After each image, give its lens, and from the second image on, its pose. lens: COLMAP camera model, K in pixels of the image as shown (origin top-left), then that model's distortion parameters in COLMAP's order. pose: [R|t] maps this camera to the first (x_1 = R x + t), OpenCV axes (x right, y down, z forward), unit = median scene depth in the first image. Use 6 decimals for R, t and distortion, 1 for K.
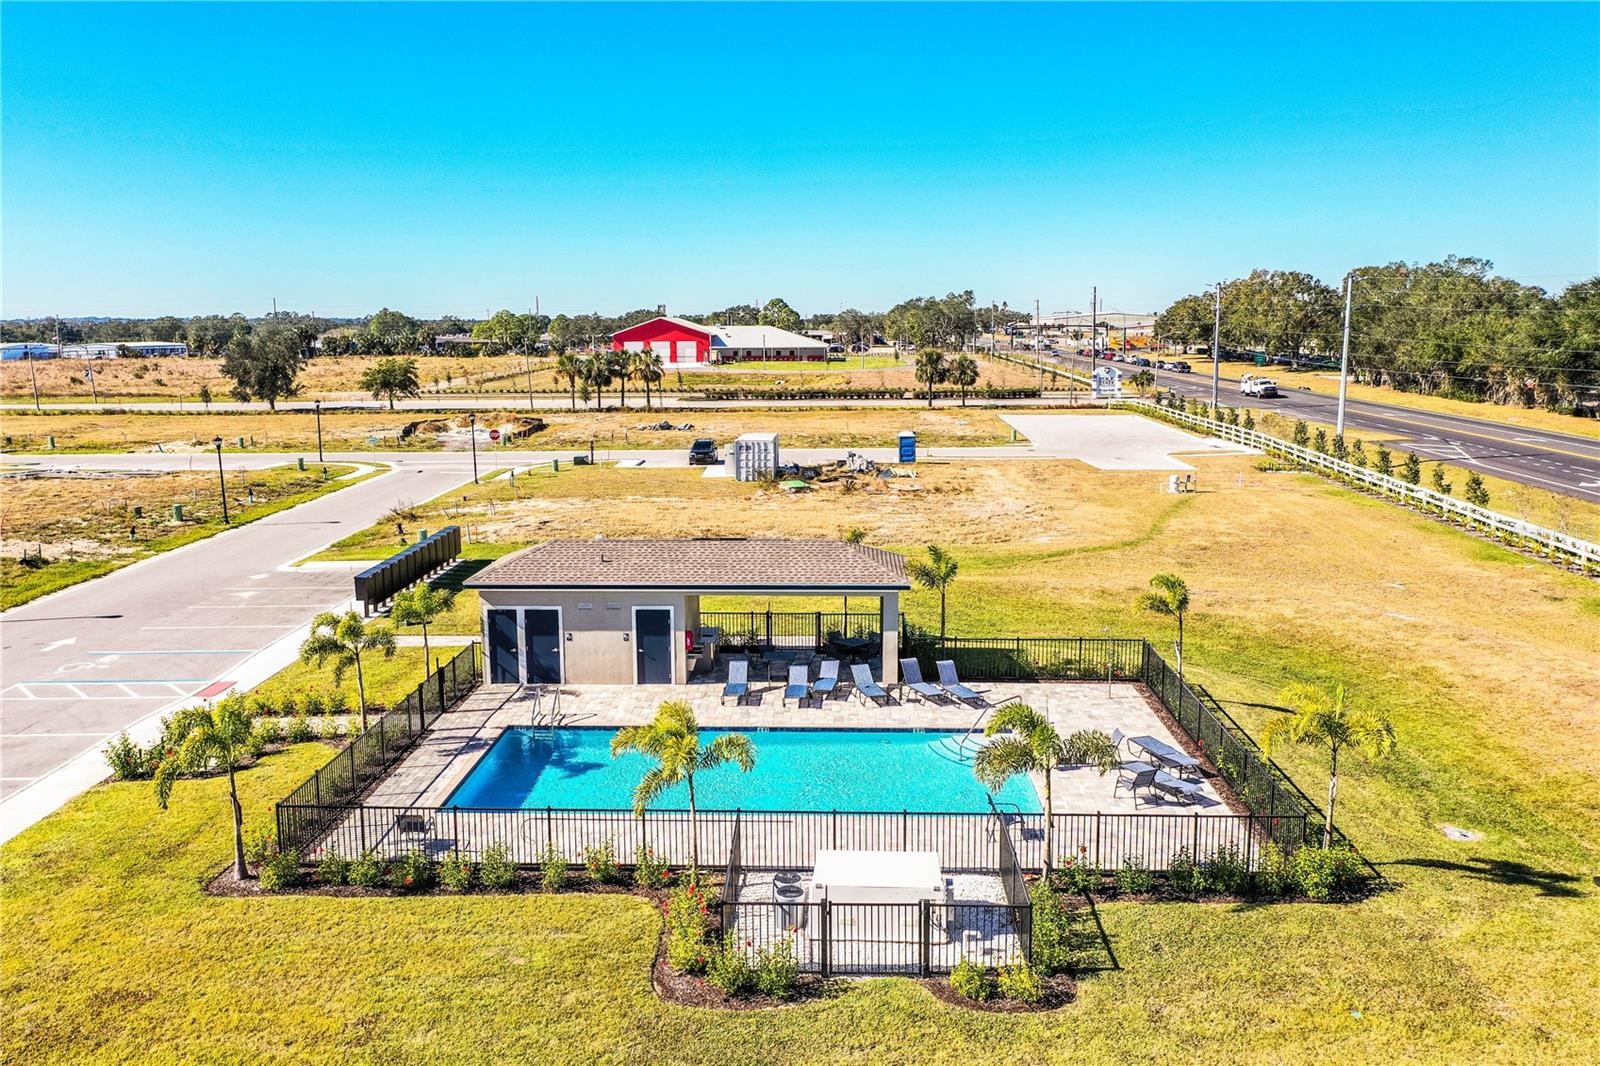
lens RADIAL K [[1256.8, 0, 800.0], [0, 1256.8, 533.0], [0, 0, 1]] dist [-0.002143, 0.003005]
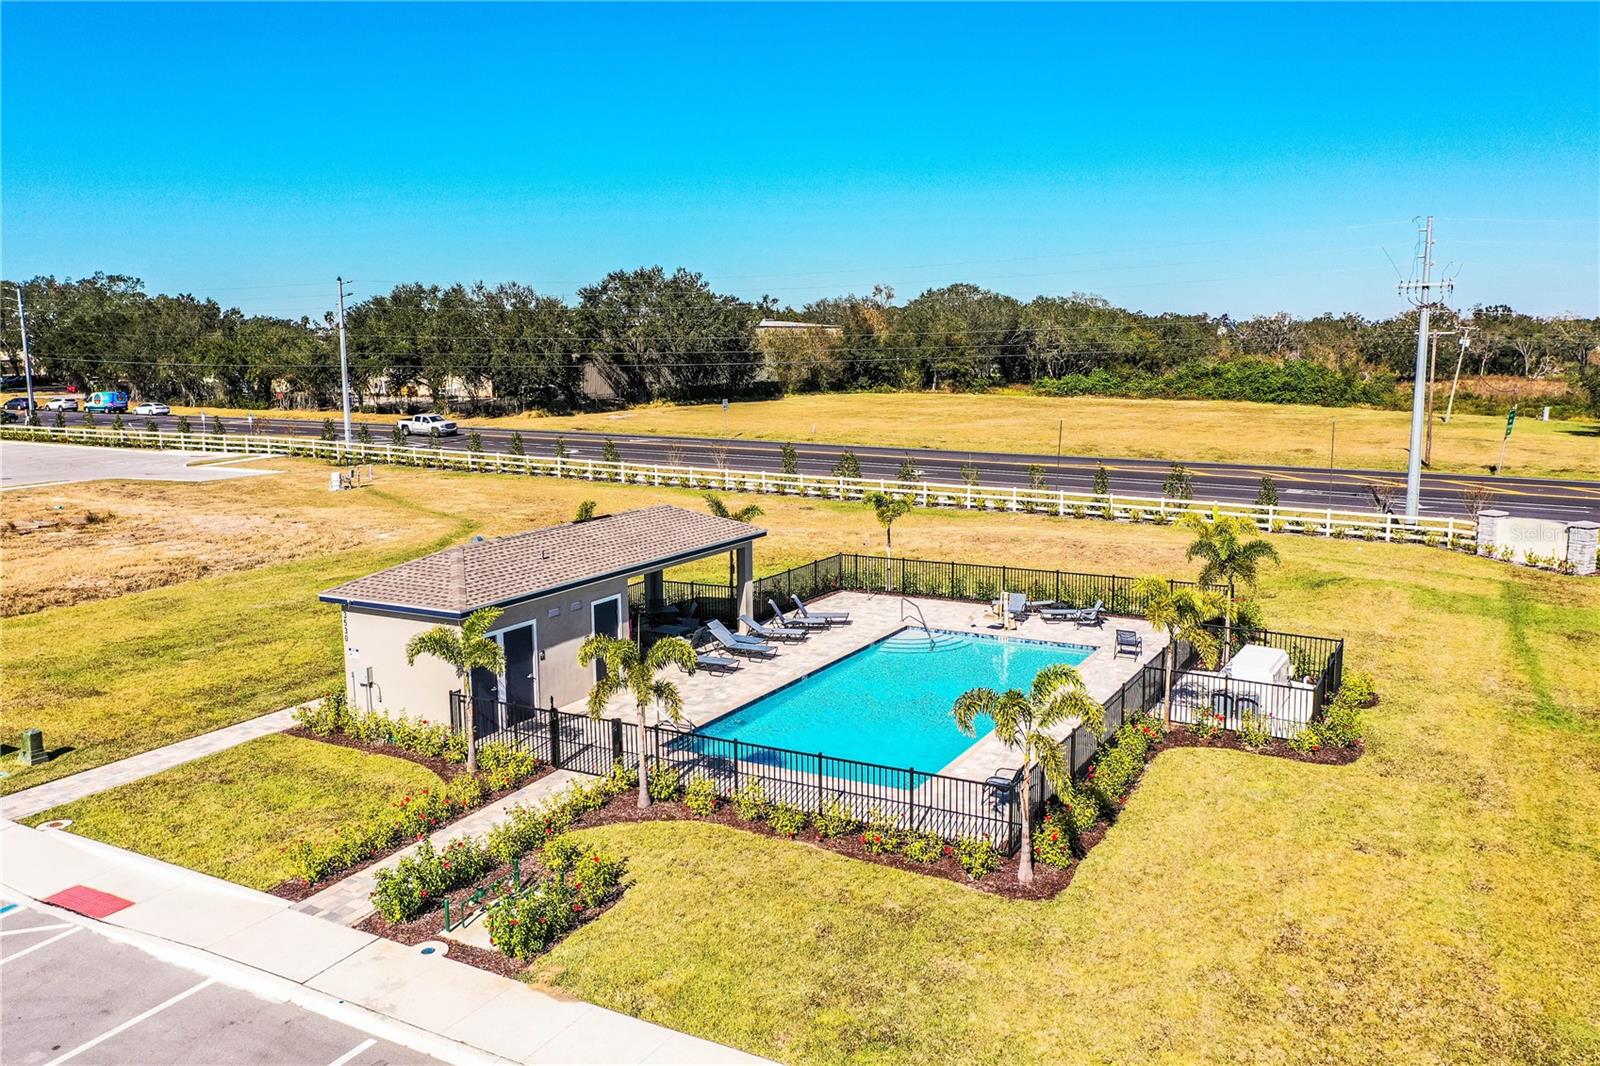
lens RADIAL K [[1256.8, 0, 800.0], [0, 1256.8, 533.0], [0, 0, 1]] dist [-0.002143, 0.003005]
pose [[0.443605, -0.132142, 0.886427, -0.823987], [0.151865, 0.985850, 0.070963, -0.028022], [-0.883262, 0.103138, 0.457396, 0.474901]]
